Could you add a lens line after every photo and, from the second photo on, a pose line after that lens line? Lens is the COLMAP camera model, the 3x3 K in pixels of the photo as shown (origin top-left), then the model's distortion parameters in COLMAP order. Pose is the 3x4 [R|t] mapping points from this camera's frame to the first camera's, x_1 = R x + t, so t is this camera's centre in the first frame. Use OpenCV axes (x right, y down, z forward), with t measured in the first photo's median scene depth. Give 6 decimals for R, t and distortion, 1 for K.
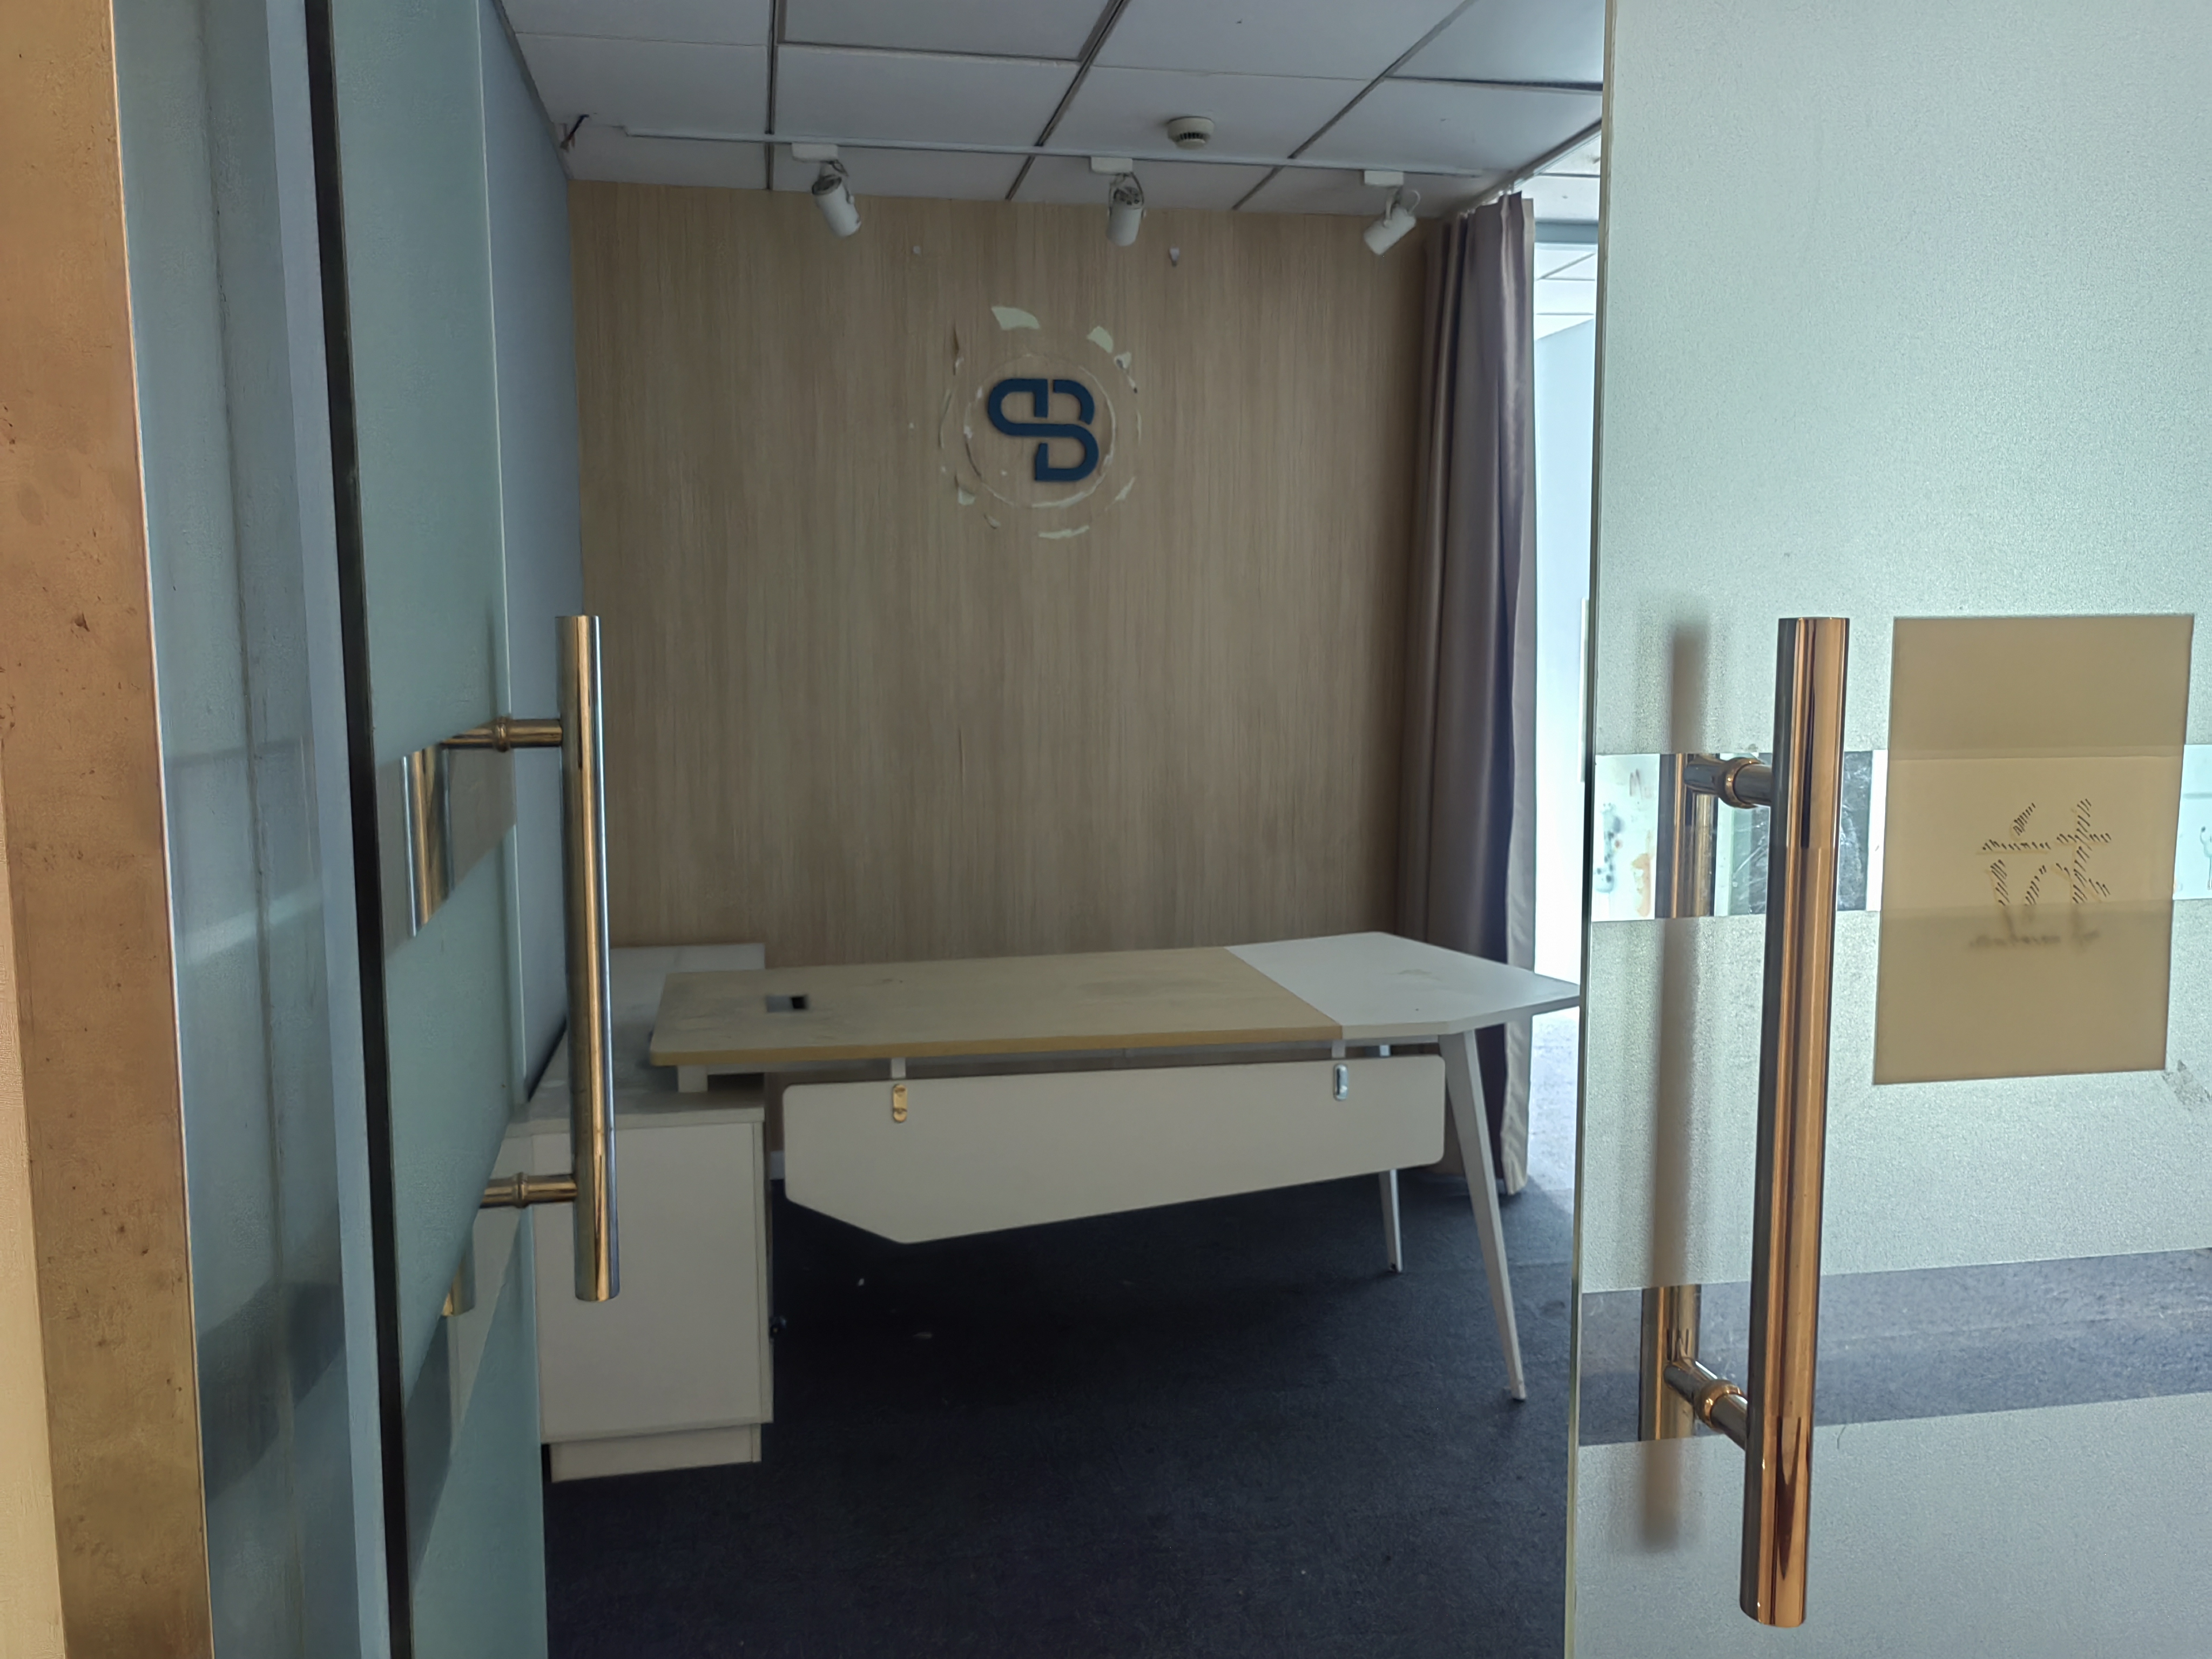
lens RADIAL K [[1741.6, 0, 1103.5], [0, 1741.6, 819.0], [0, 0, 1]] dist [-0.002685, 0.003916]
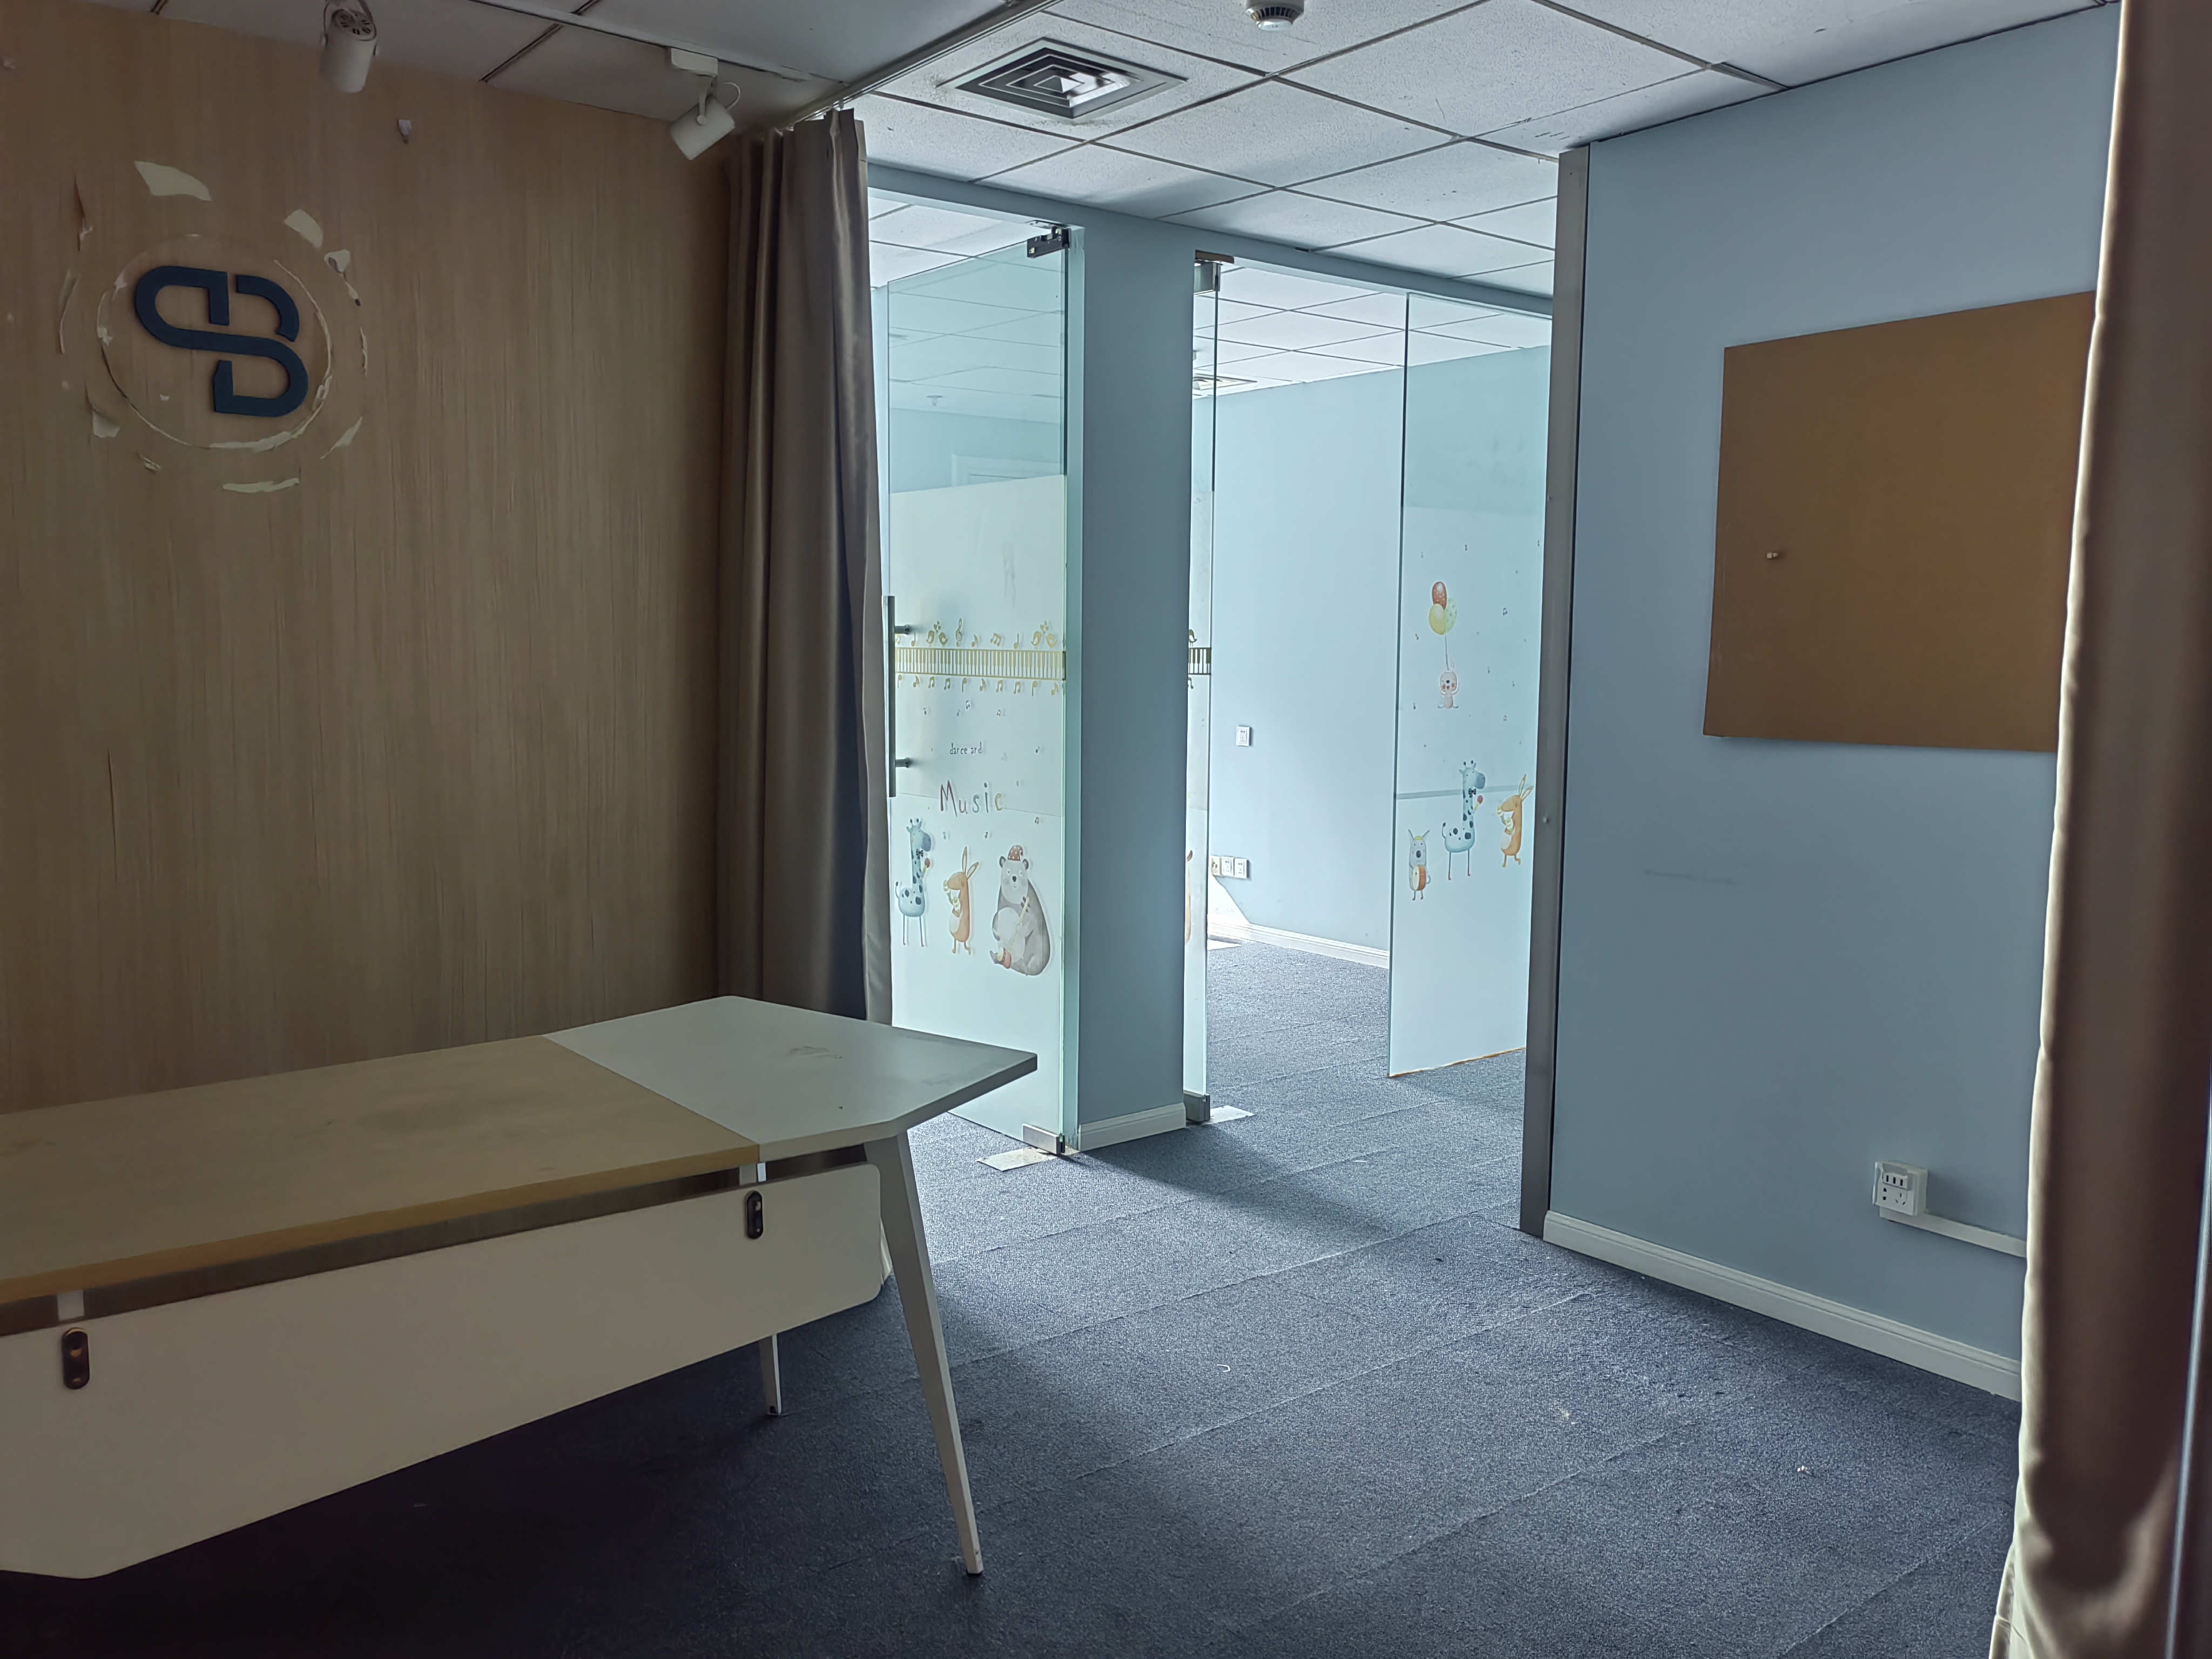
lens RADIAL K [[1700.5, 0, 1108.0], [0, 1700.5, 836.9], [0, 0, 1]] dist [0.005837, 0.007178]
pose [[0.888022, -0.039692, 0.458085, -0.041333], [0.035119, 0.999212, 0.018500, -0.016426], [-0.458459, -0.000341, 0.888716, 0.194798]]
